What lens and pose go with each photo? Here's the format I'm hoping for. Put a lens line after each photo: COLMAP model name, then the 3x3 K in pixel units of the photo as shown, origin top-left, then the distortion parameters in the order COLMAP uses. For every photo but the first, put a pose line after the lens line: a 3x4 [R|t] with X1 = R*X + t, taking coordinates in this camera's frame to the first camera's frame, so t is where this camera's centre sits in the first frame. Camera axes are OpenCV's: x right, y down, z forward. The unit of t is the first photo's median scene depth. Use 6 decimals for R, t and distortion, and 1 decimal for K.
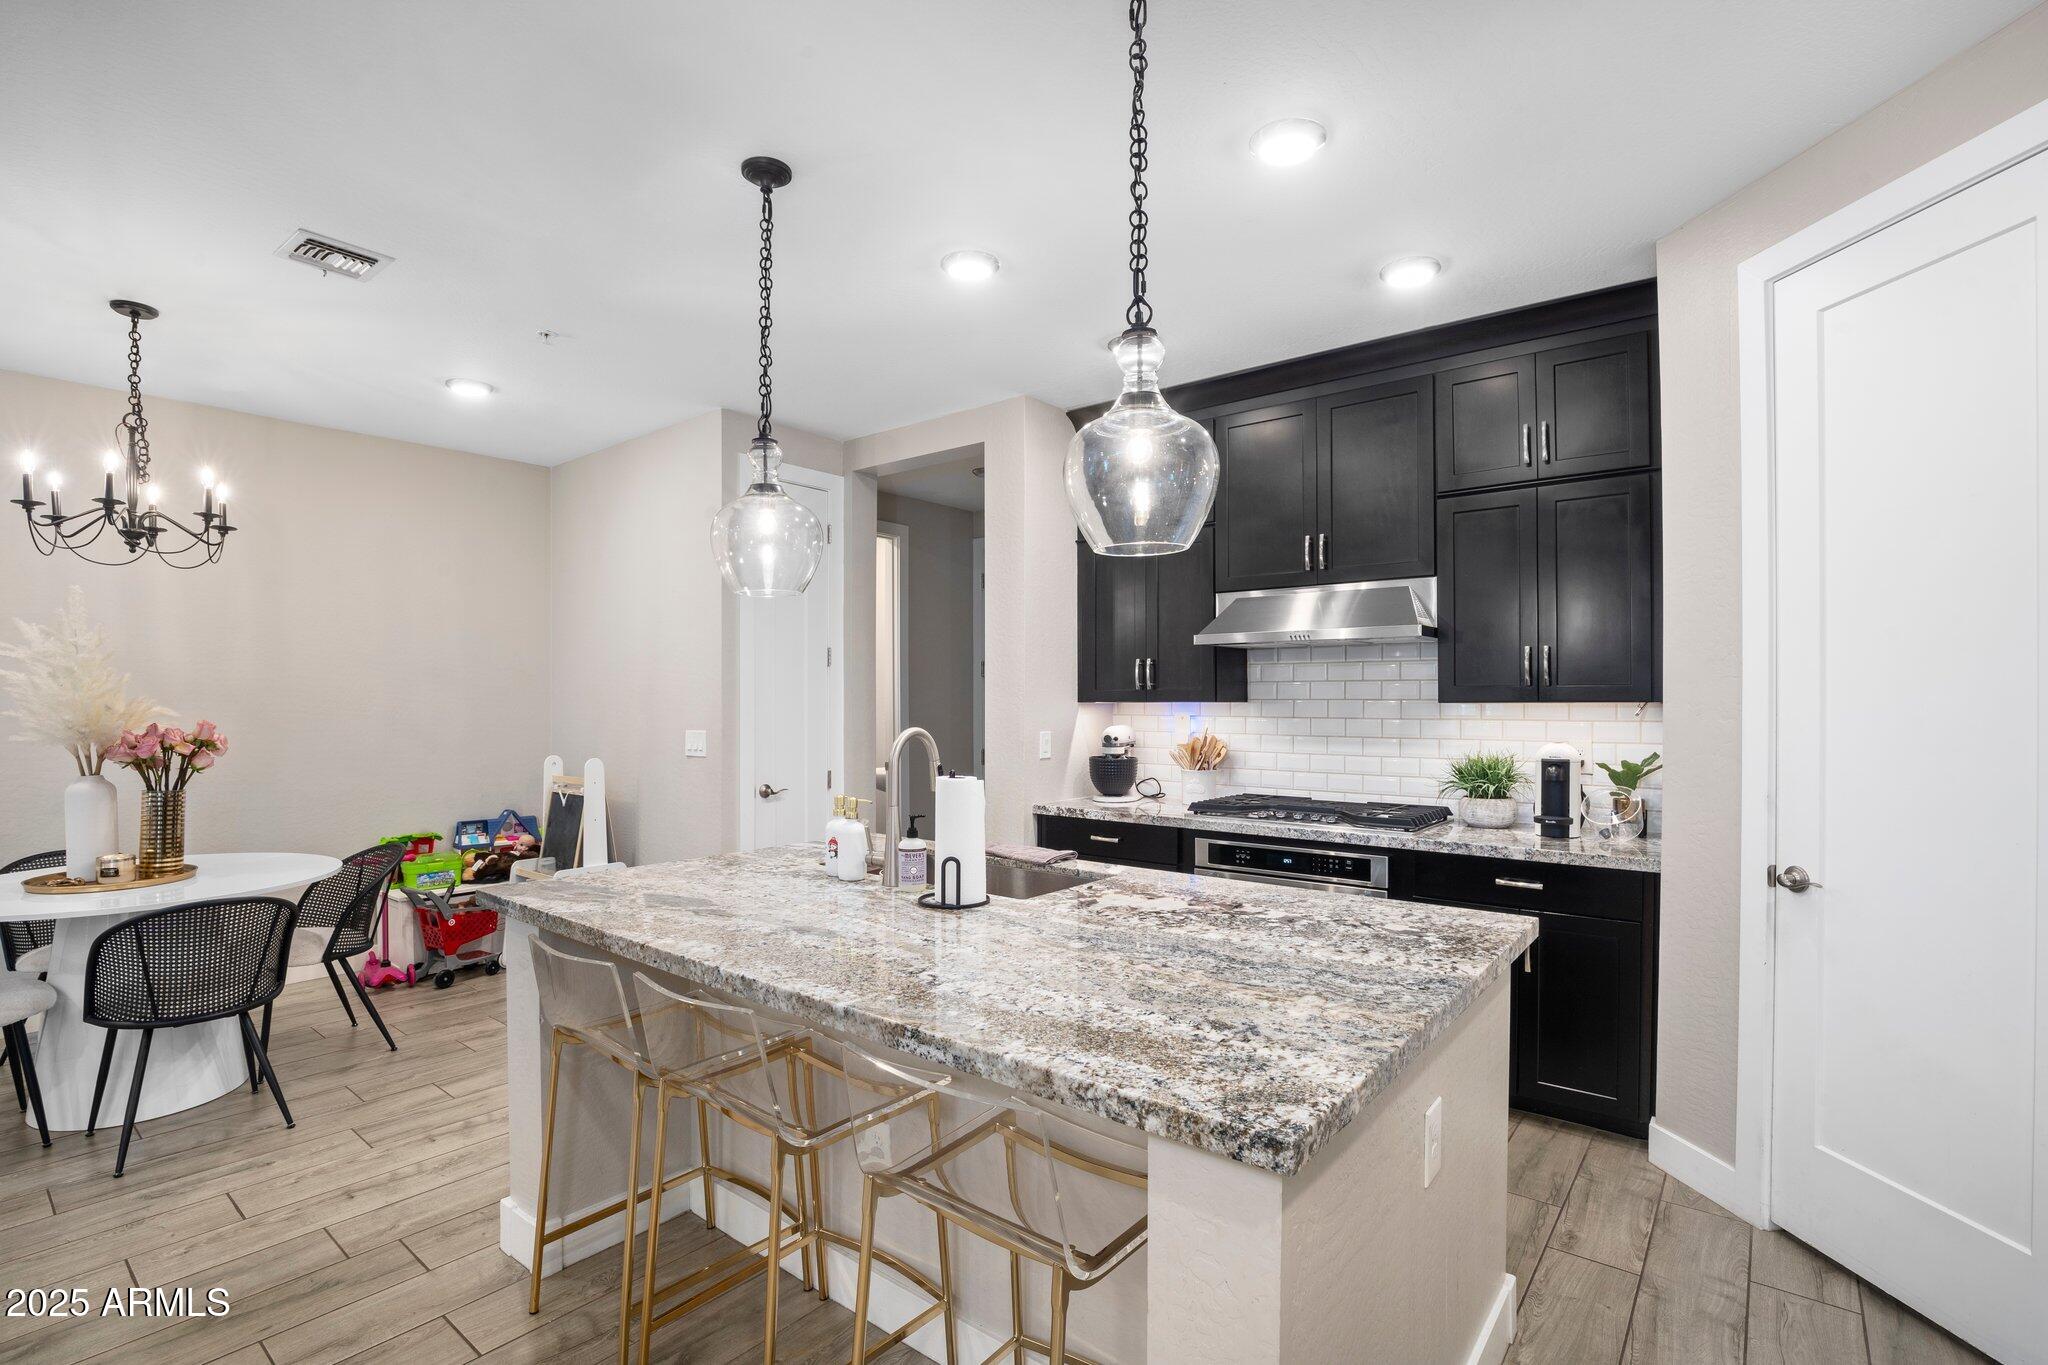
lens RADIAL K [[947.7, 0, 1028.9], [0, 947.7, 701.5], [0, 0, 1]] dist [-0.033513, 0.005375]
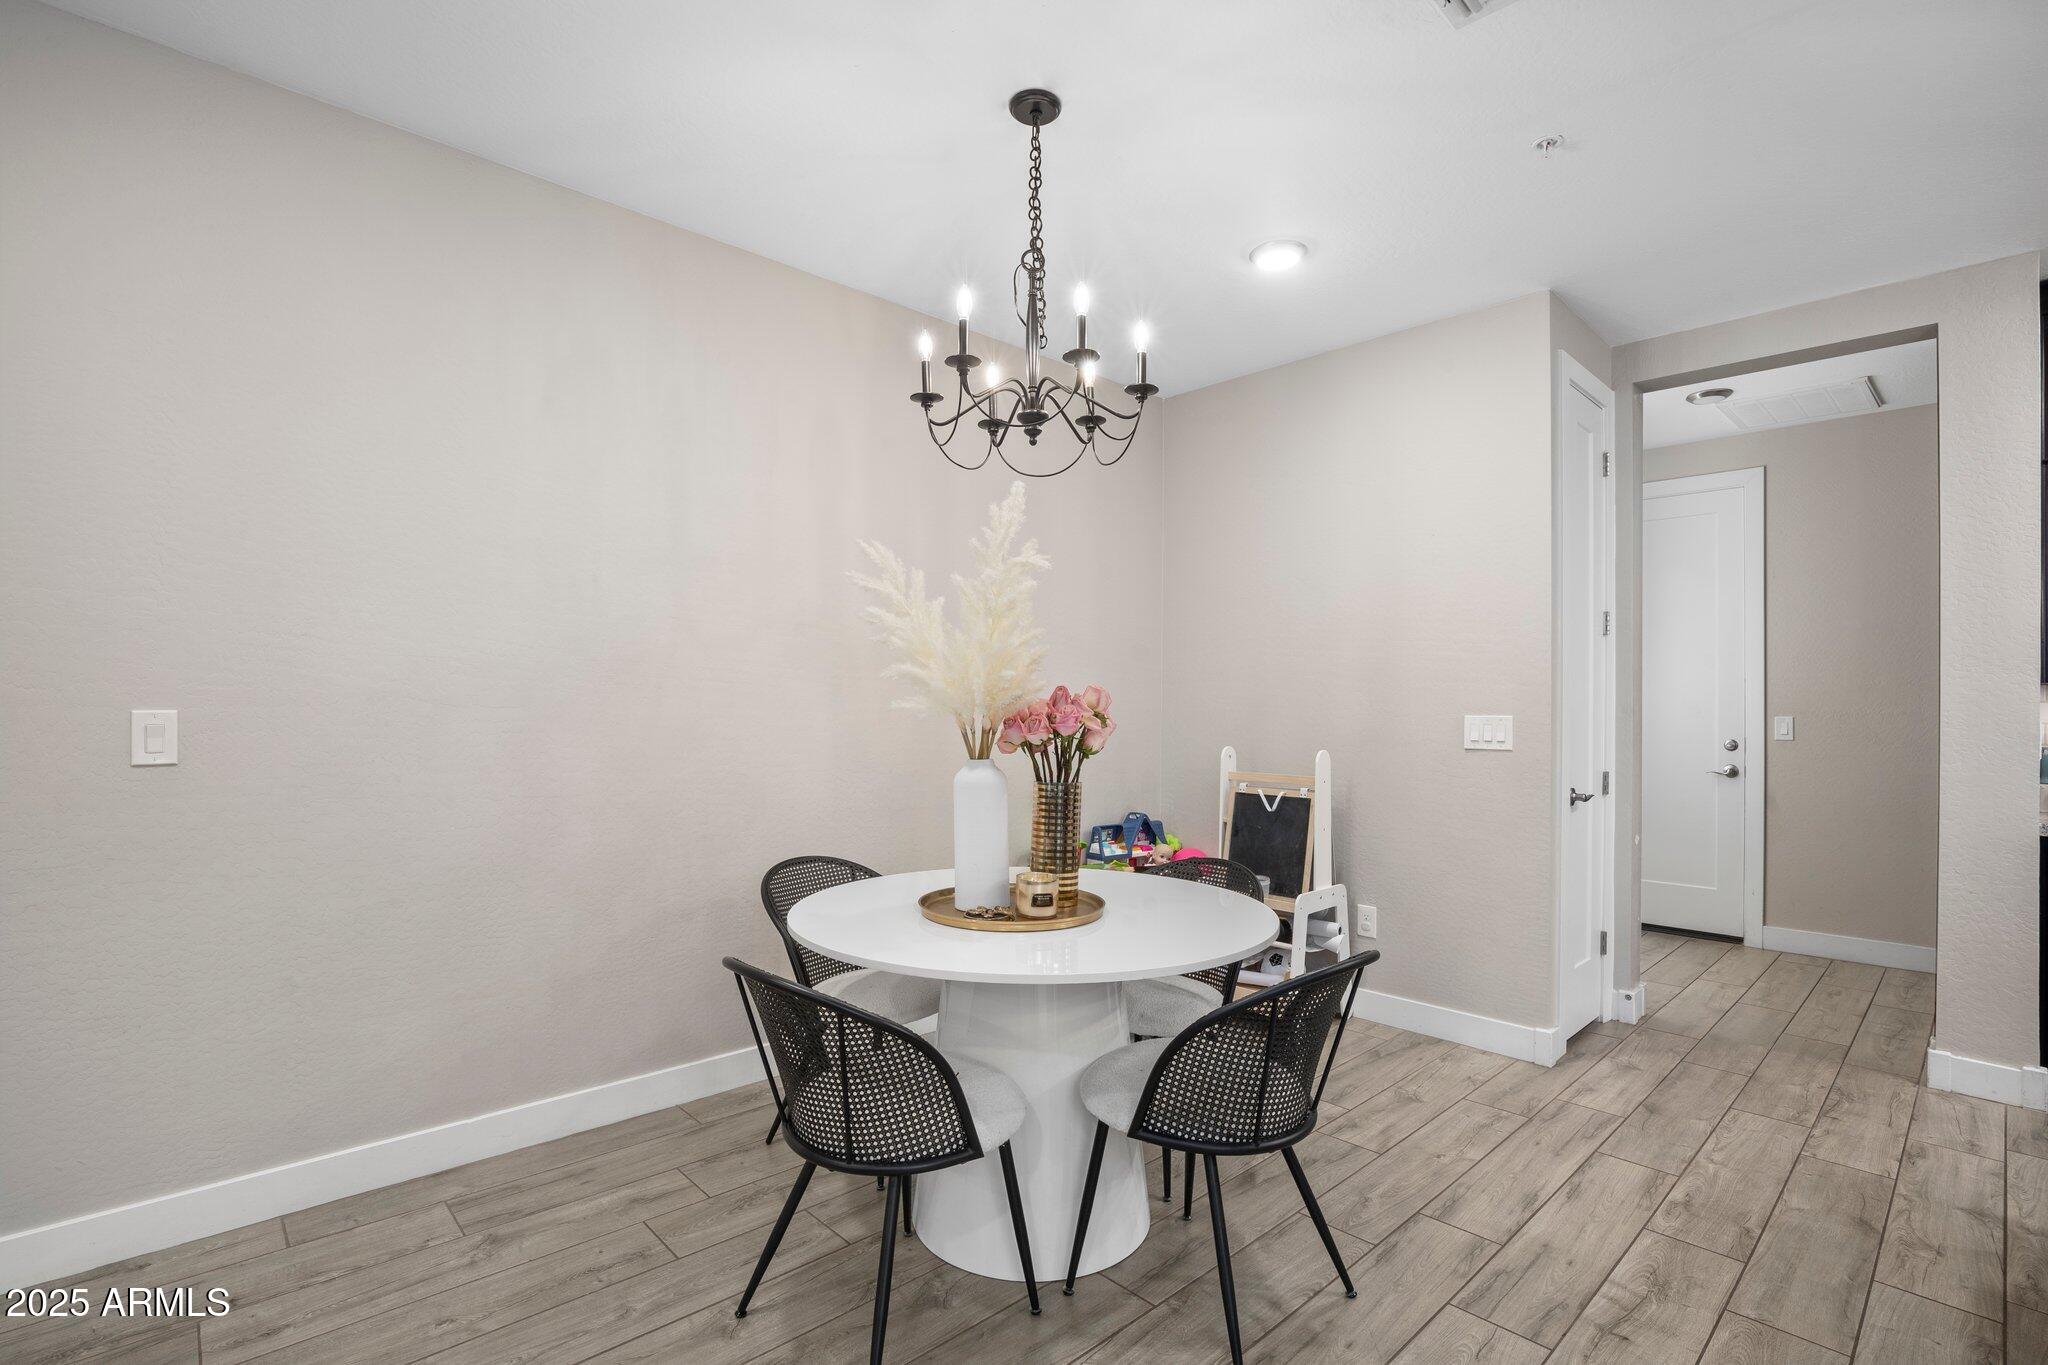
lens RADIAL K [[947.7, 0, 1028.9], [0, 947.7, 701.5], [0, 0, 1]] dist [-0.033513, 0.005375]
pose [[0.988514, 0.010390, -0.150775, -0.861537], [-0.011214, 0.999926, -0.004617, 0.039034], [0.150716, 0.006255, 0.988557, 0.282270]]
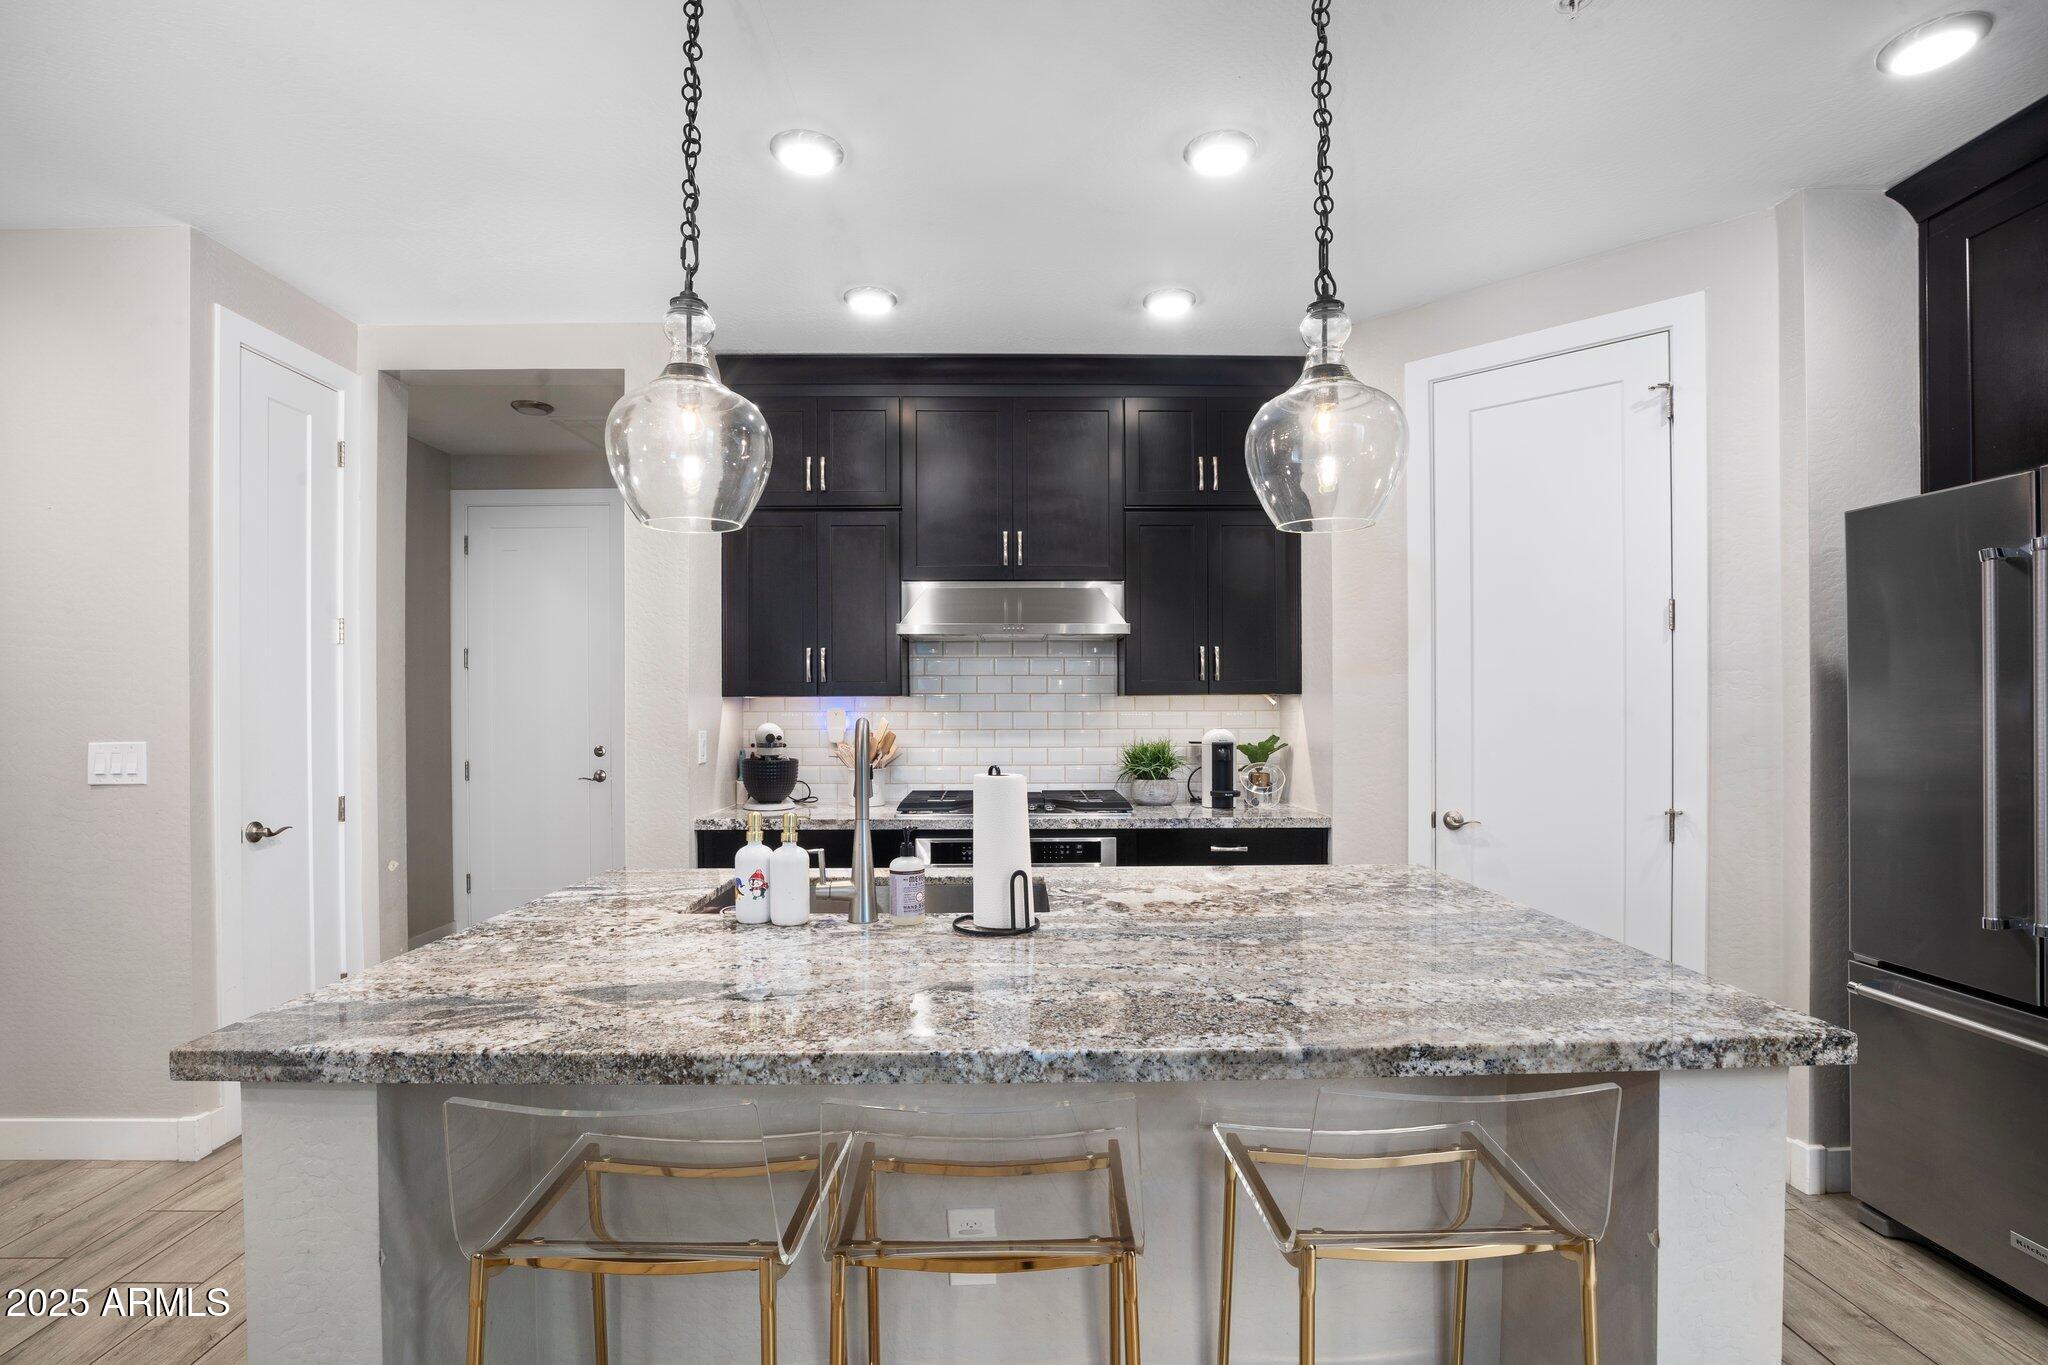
lens RADIAL K [[947.7, 0, 1028.9], [0, 947.7, 701.5], [0, 0, 1]] dist [-0.033513, 0.005375]
pose [[0.766676, -0.000634, 0.642034, -0.404651], [0.004033, 0.999985, -0.003828, 0.013607], [-0.642021, 0.005524, 0.766667, 0.241958]]
